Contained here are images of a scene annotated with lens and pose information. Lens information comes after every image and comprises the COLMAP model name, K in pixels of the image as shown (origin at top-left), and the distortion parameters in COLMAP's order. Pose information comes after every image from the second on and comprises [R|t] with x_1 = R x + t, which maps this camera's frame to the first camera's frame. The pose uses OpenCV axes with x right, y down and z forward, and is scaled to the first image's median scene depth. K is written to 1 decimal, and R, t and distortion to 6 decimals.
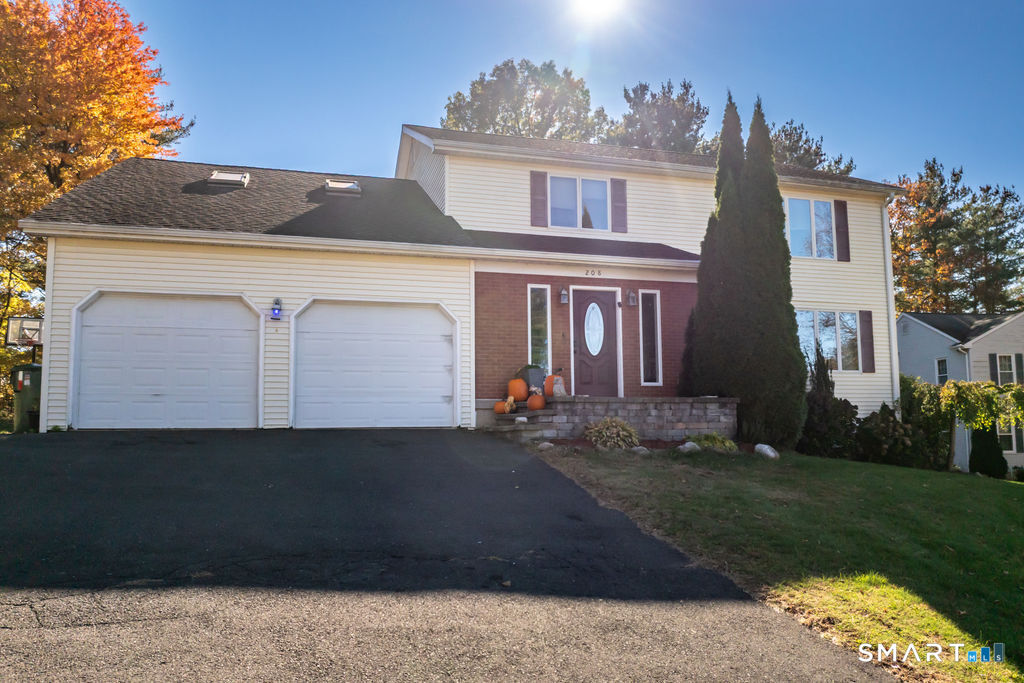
lens RADIAL K [[725.6, 0, 510.2], [0, 725.6, 355.7], [0, 0, 1]] dist [-0.039582, -0.001494]
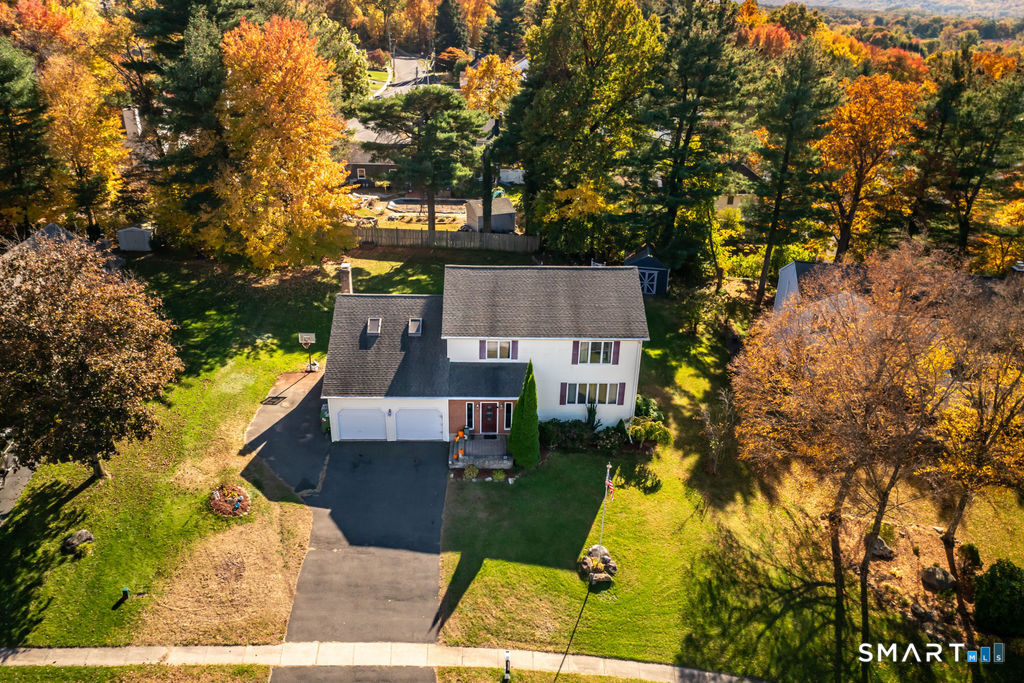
lens RADIAL K [[725.6, 0, 510.2], [0, 725.6, 355.7], [0, 0, 1]] dist [-0.039582, -0.001494]
pose [[0.970294, 0.127412, -0.205658, 0.694713], [-0.000070, 0.850227, 0.526416, -1.610207], [0.241928, -0.510764, 0.824979, -1.201946]]
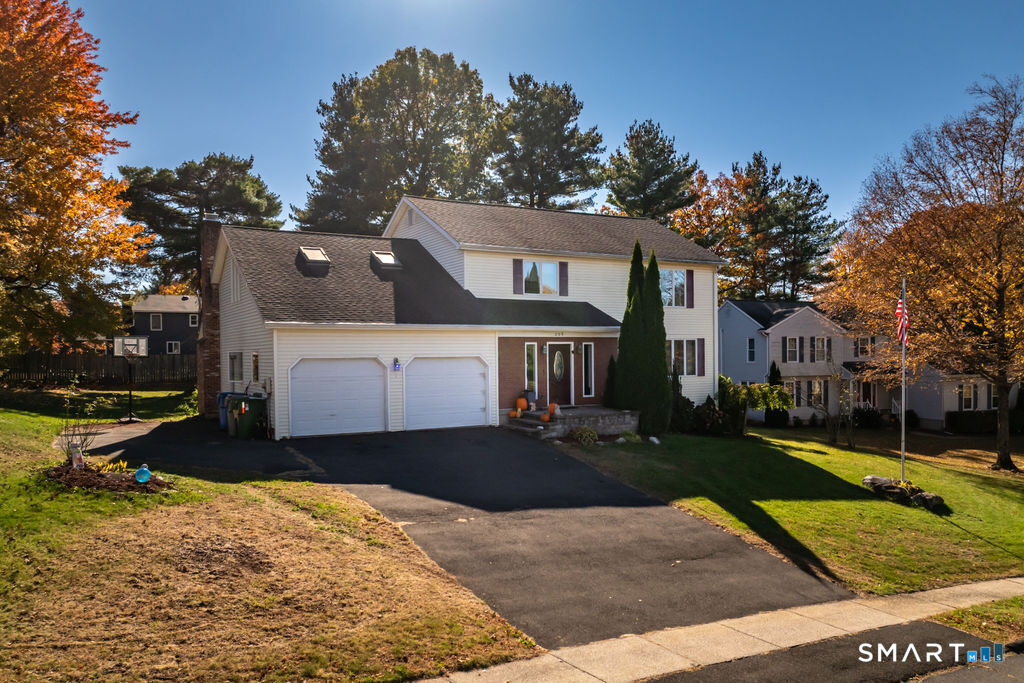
lens RADIAL K [[783.5, 0, 539.6], [0, 783.5, 341.9], [0, 0, 1]] dist [-0.038916, -0.001457]
pose [[0.966355, 0.003532, 0.257188, -0.362206], [-0.026127, 0.996082, 0.084488, -0.220233], [-0.255882, -0.088364, 0.962661, -0.705845]]
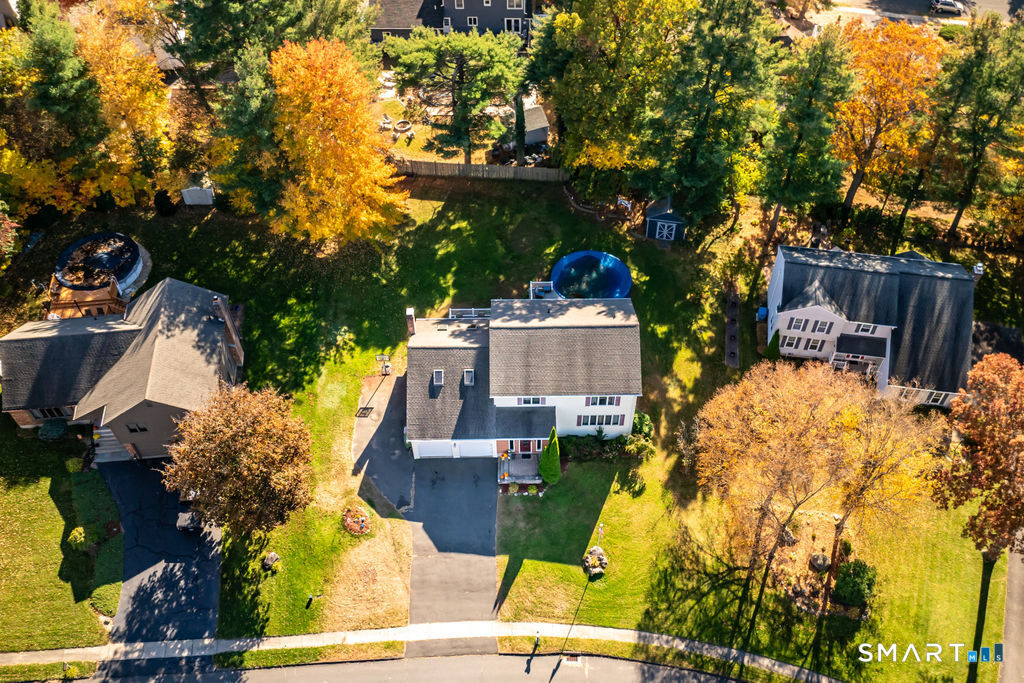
lens RADIAL K [[879.8, 0, 538.4], [0, 879.8, 342.5], [0, 0, 1]] dist [-0.032897, 0.003247]
pose [[0.968206, 0.198664, -0.152018, 0.750786], [0.015302, 0.559527, 0.828671, -4.068443], [0.249685, -0.804650, 0.538698, -1.142020]]
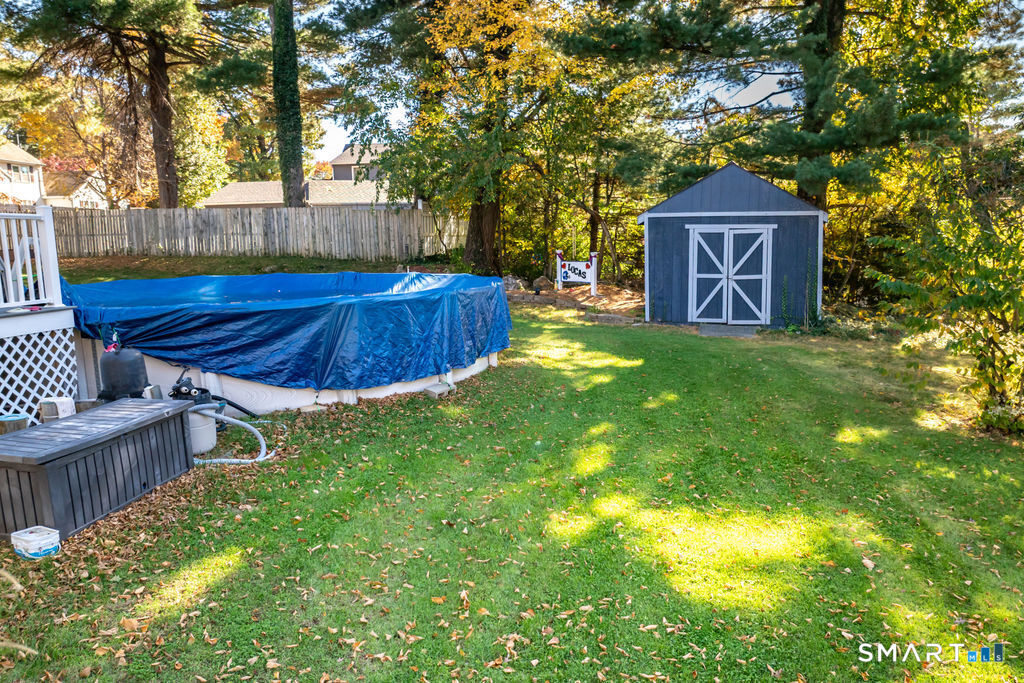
lens RADIAL K [[725.6, 0, 510.2], [0, 725.6, 355.7], [0, 0, 1]] dist [-0.039582, -0.001494]
pose [[0.907717, 0.055042, -0.415957, 0.695352], [0.054643, 0.967408, 0.247257, 0.090383], [0.416010, -0.247168, 0.875125, 1.622967]]
